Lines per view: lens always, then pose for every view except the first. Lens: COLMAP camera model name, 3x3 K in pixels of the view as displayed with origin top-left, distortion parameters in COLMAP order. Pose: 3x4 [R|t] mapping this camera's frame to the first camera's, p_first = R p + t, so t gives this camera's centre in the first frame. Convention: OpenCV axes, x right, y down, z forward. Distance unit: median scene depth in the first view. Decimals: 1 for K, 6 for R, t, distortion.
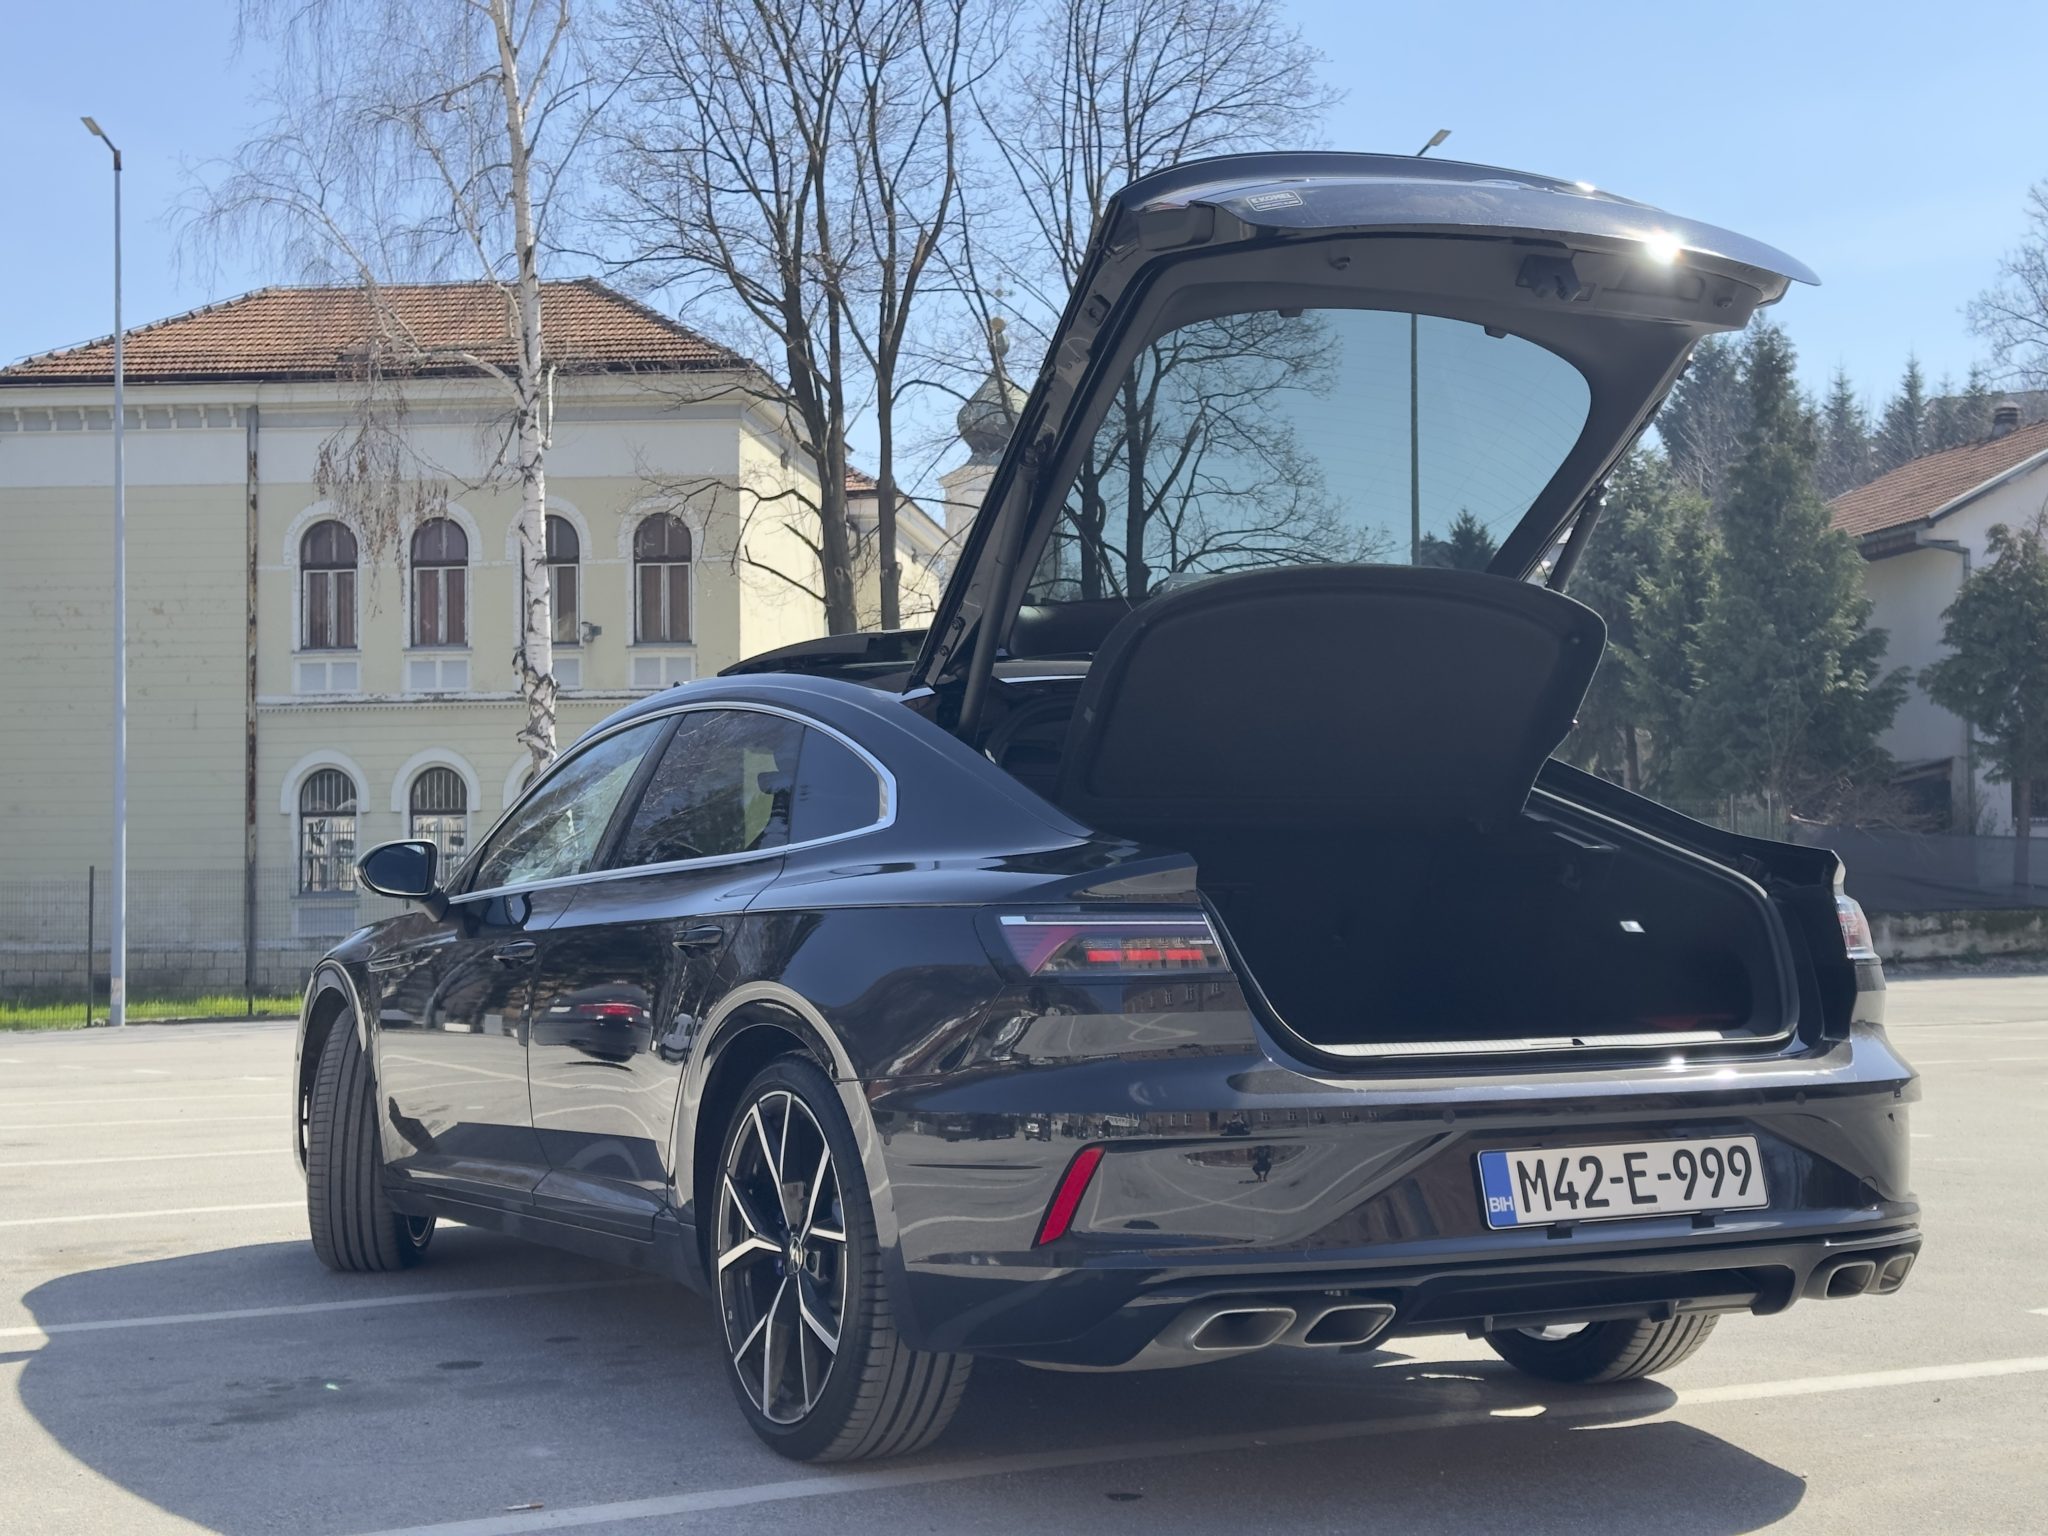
lens RADIAL K [[2892.3, 0, 1024.0], [0, 2892.3, 768.0], [0, 0, 1]] dist [0.142235, 0.025697]
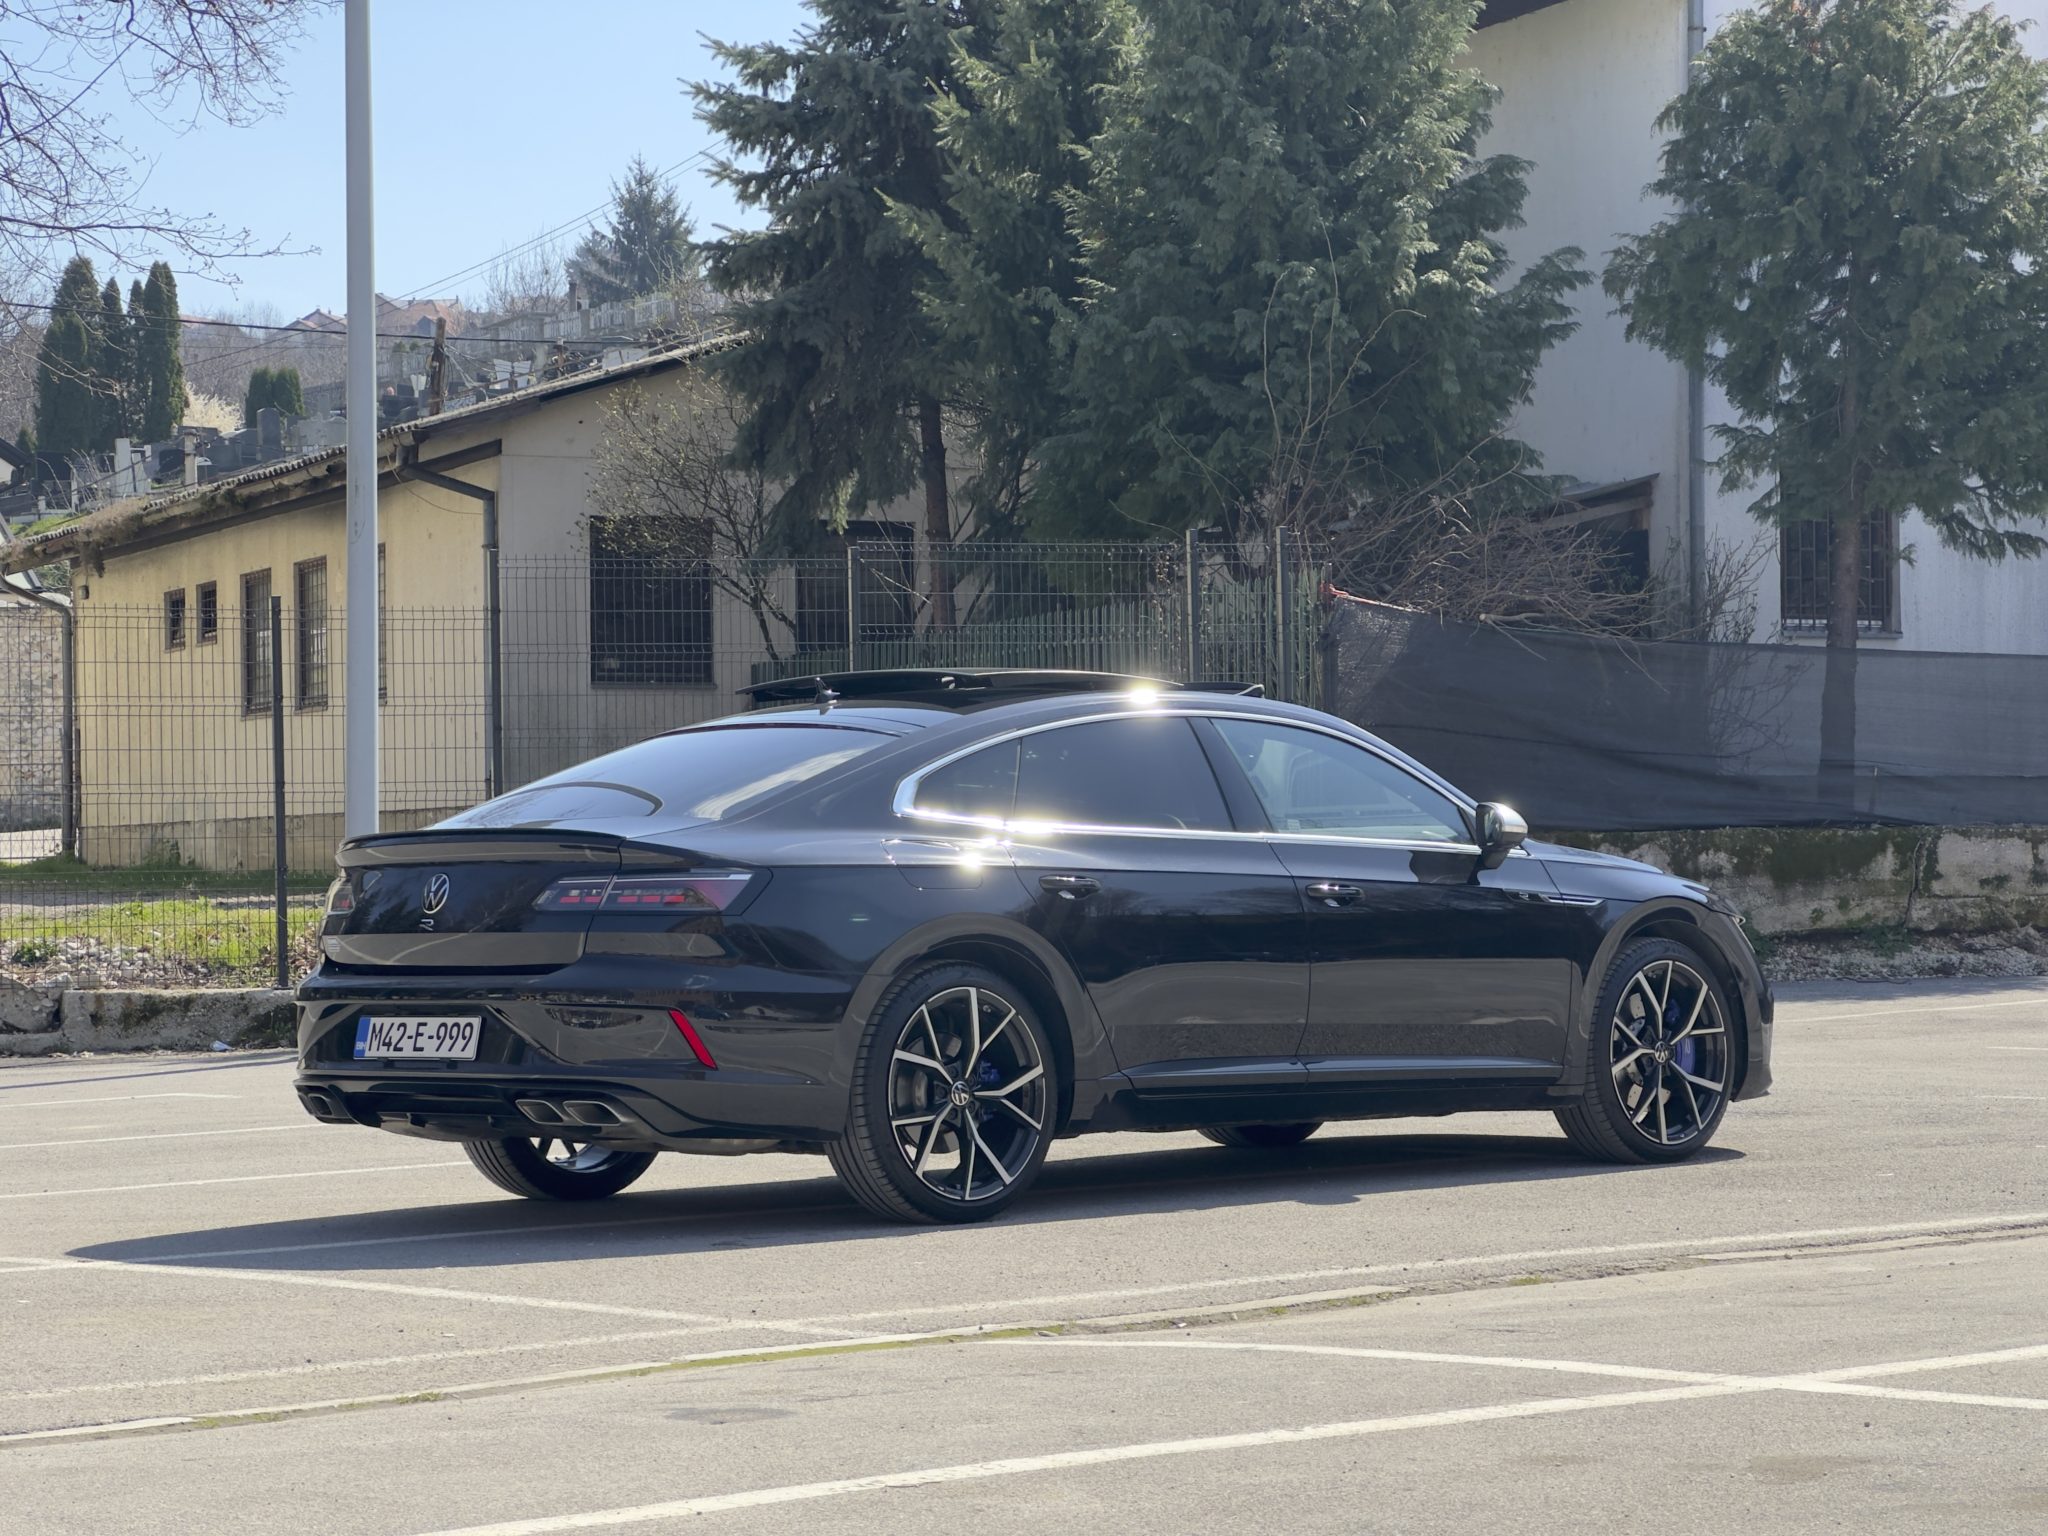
lens RADIAL K [[4599.7, 0, 1024.0], [0, 4599.7, 768.0], [0, 0, 1]] dist [0.004051, 0.107863]
pose [[0.974338, 0.003736, 0.225059, 0.078410], [-0.010867, 0.999477, 0.030457, 0.020425], [-0.224828, -0.032121, 0.973869, 0.379893]]
